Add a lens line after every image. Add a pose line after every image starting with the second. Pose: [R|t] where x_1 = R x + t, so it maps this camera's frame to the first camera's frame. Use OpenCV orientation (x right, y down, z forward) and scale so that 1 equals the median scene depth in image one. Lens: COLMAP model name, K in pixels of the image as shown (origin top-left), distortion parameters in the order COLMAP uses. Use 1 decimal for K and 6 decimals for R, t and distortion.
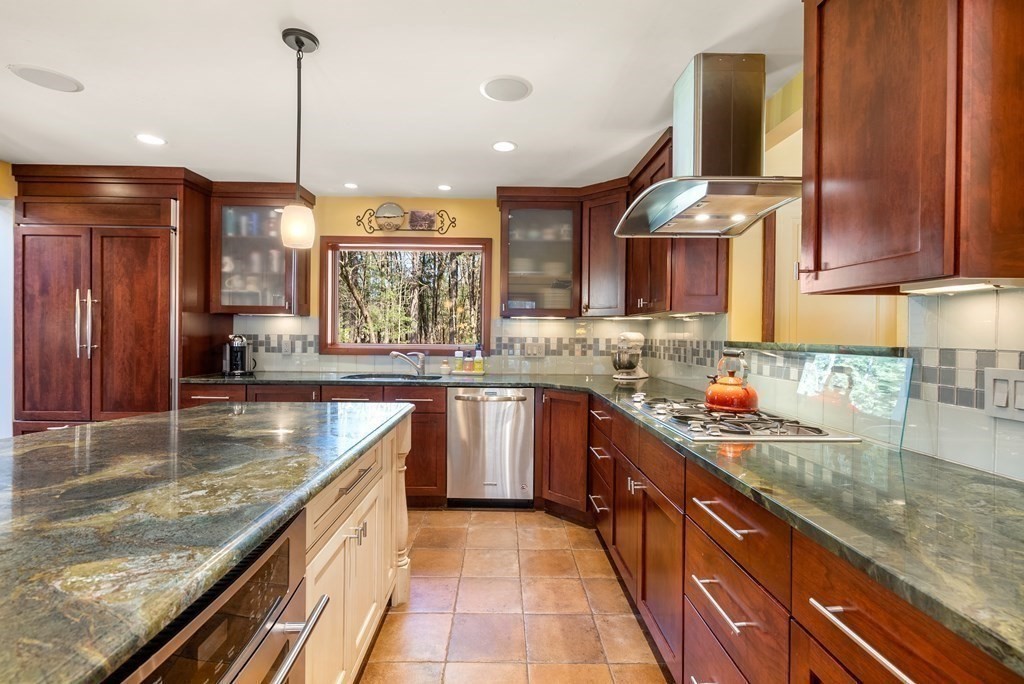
lens RADIAL K [[471.5, 0, 511.5], [0, 471.5, 337.1], [0, 0, 1]] dist [-0.005878, 0.000987]
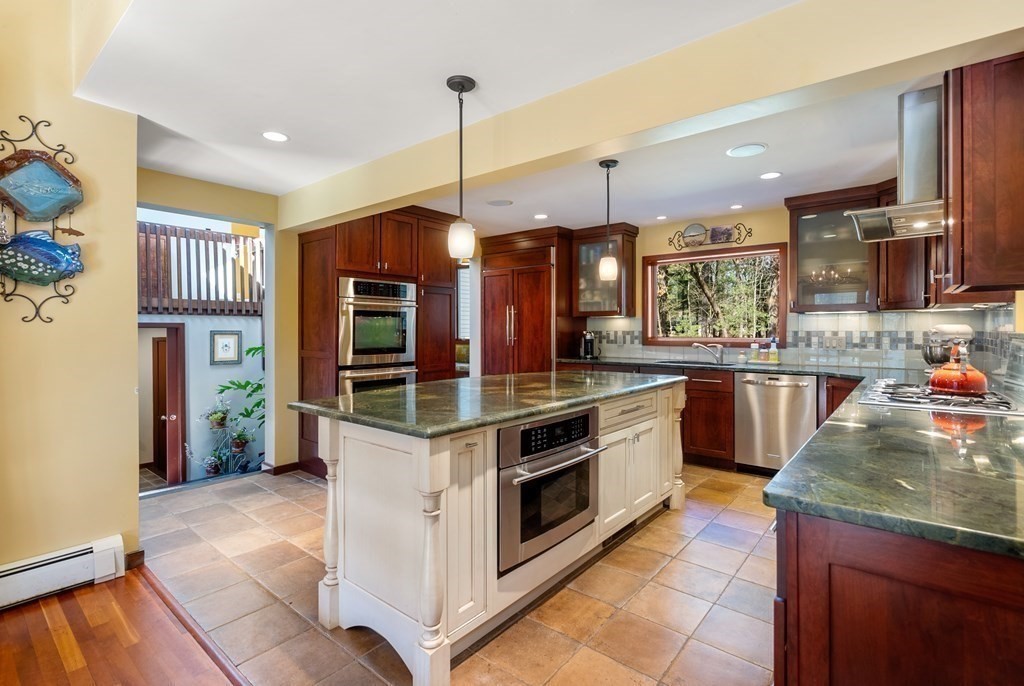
lens RADIAL K [[471.5, 0, 511.9], [0, 471.5, 337.3], [0, 0, 1]] dist [-0.005878, 0.000987]
pose [[0.756160, -0.000719, -0.654386, 0.202199], [0.004632, 0.999980, 0.004254, 0.007062], [0.654370, -0.006248, 0.756149, -0.272697]]
